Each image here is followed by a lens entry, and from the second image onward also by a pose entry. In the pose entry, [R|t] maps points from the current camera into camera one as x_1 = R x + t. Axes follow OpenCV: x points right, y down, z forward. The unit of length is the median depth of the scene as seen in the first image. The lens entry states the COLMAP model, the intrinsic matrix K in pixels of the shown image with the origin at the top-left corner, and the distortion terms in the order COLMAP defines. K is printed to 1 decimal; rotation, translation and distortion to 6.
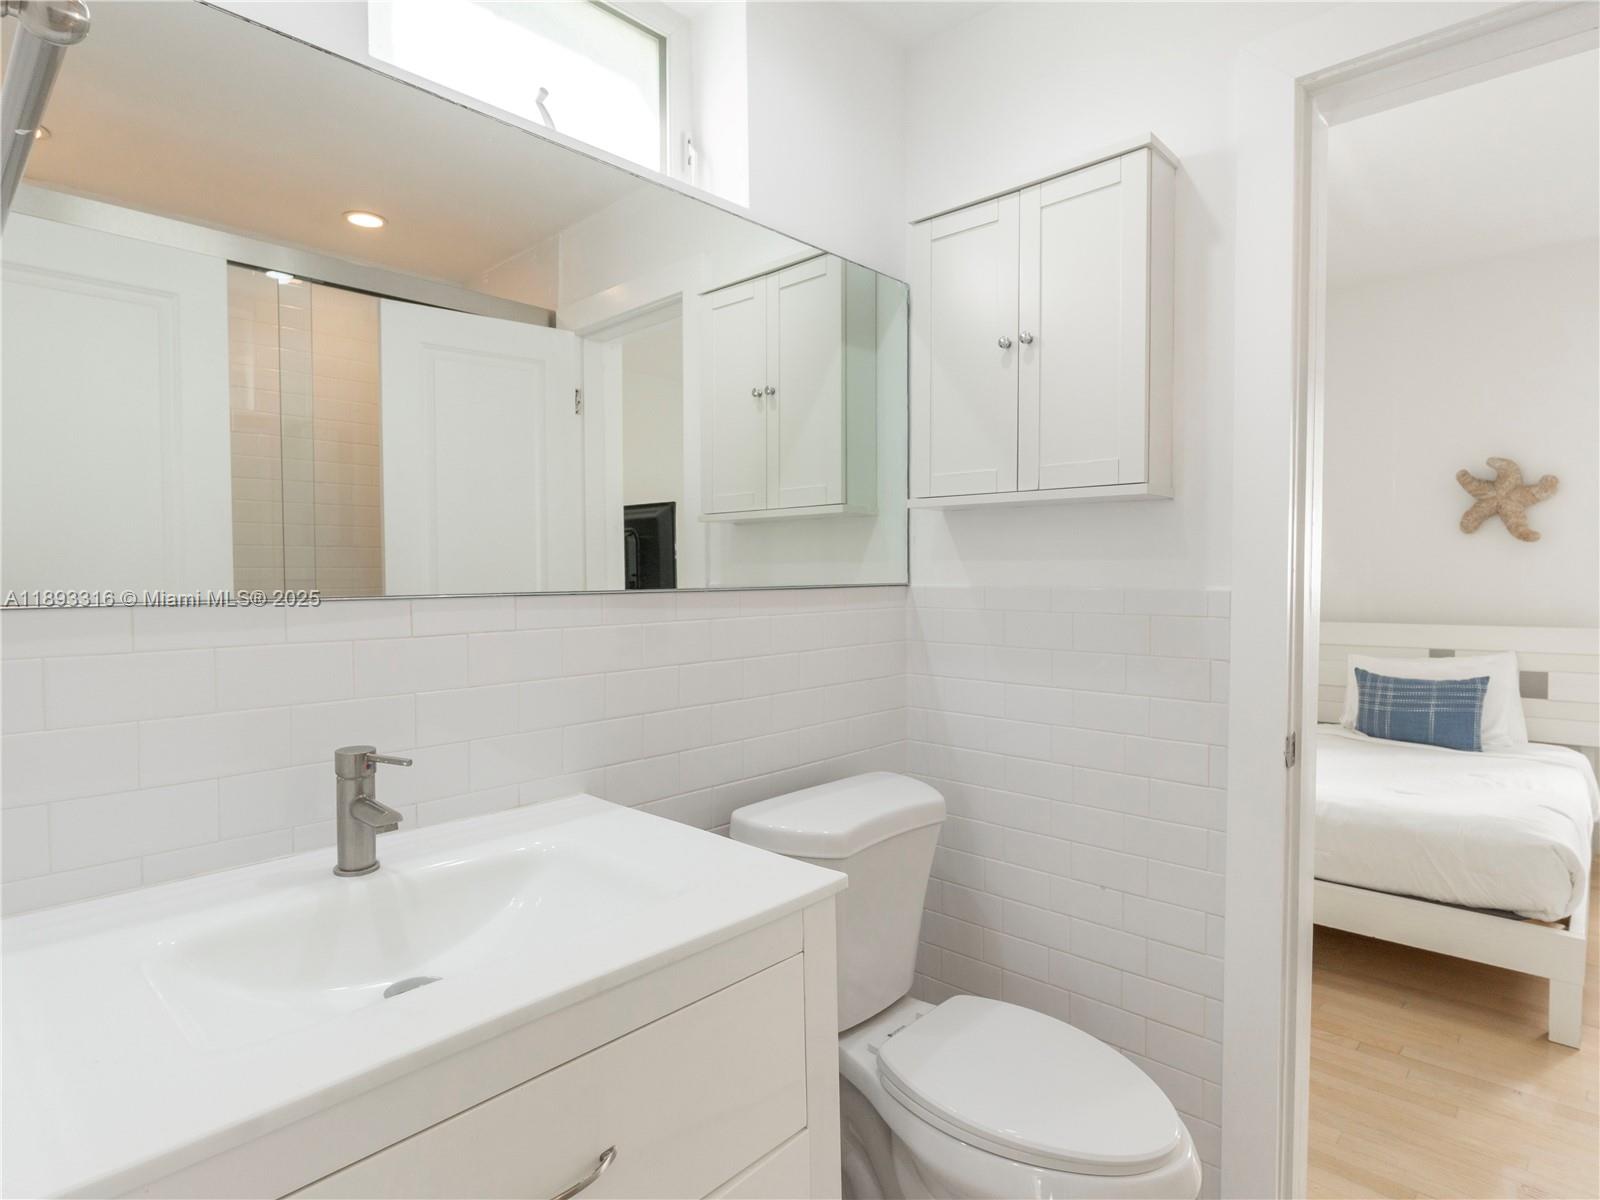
lens RADIAL K [[861.0, 0, 803.3], [0, 861.0, 597.7], [0, 0, 1]] dist [-0.014309, 0.002660]
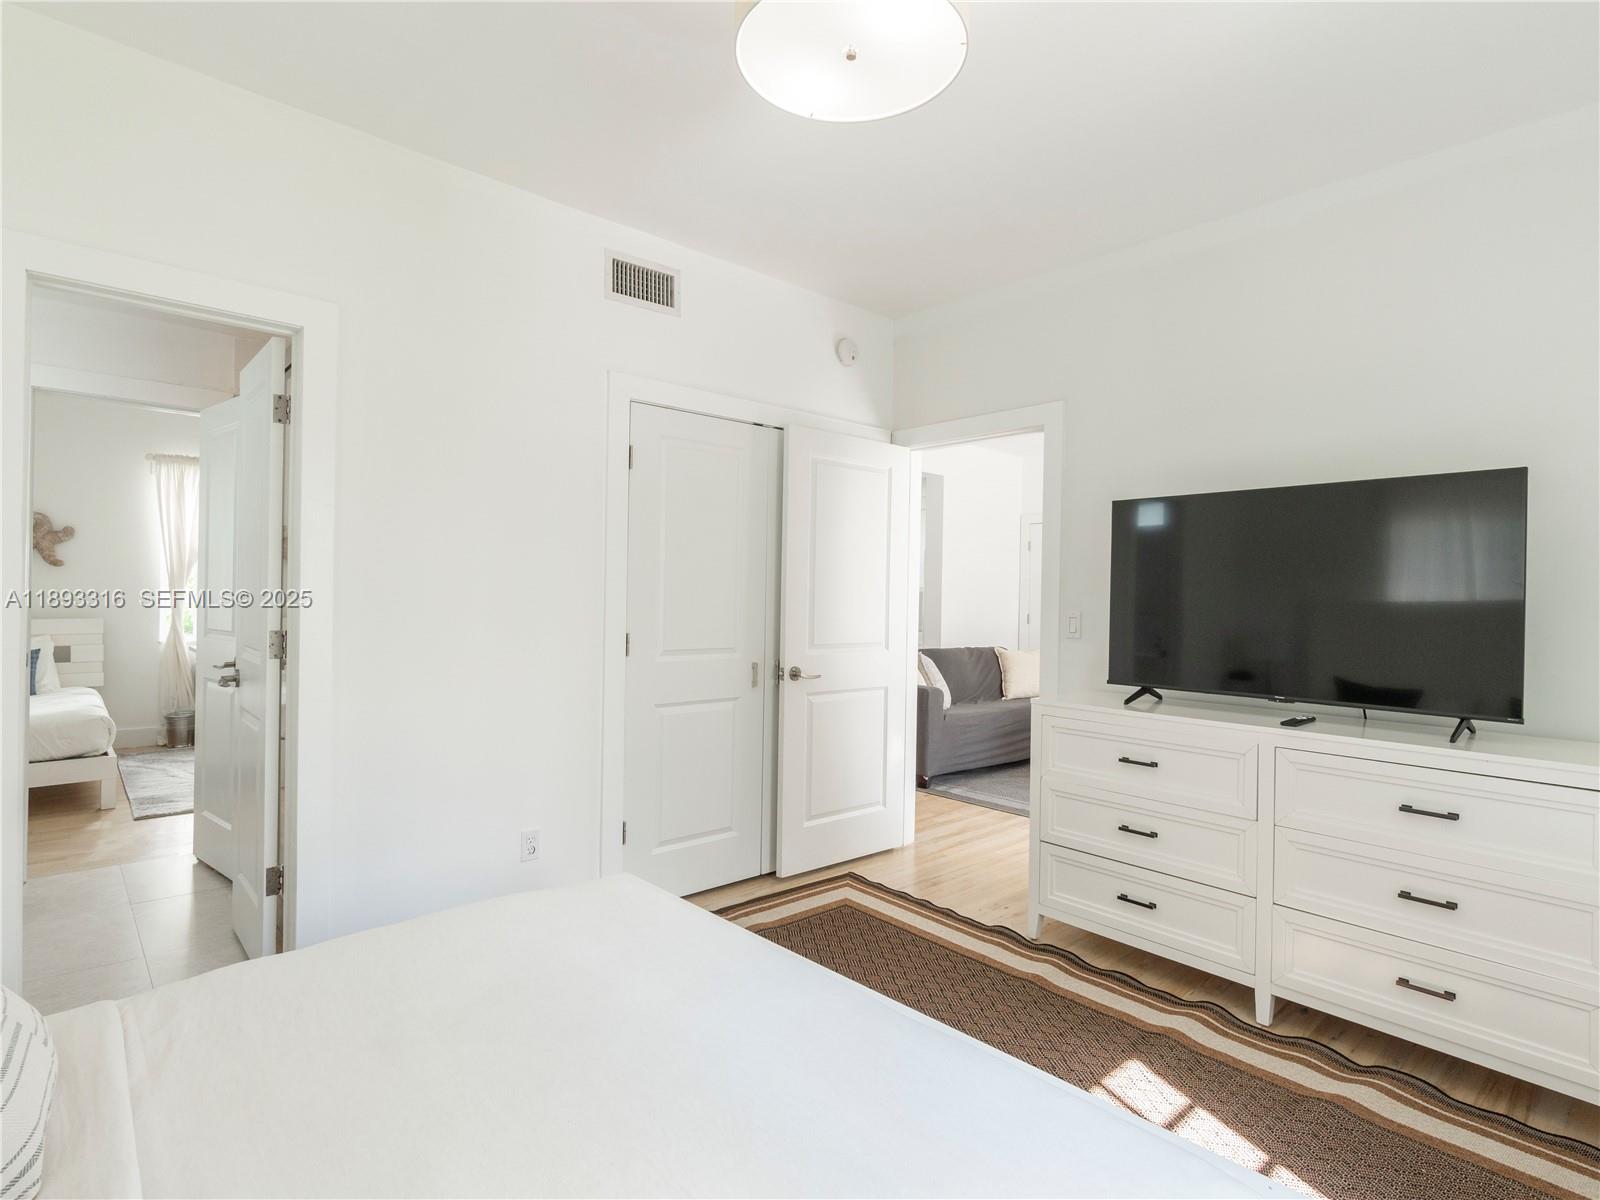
lens RADIAL K [[861.0, 0, 802.6], [0, 861.0, 598.4], [0, 0, 1]] dist [-0.014309, 0.002660]
pose [[0.082230, -0.001767, 0.996612, -0.652994], [0.022669, 0.999743, -0.000098, 0.027922], [-0.996356, 0.022600, 0.082249, -0.547710]]
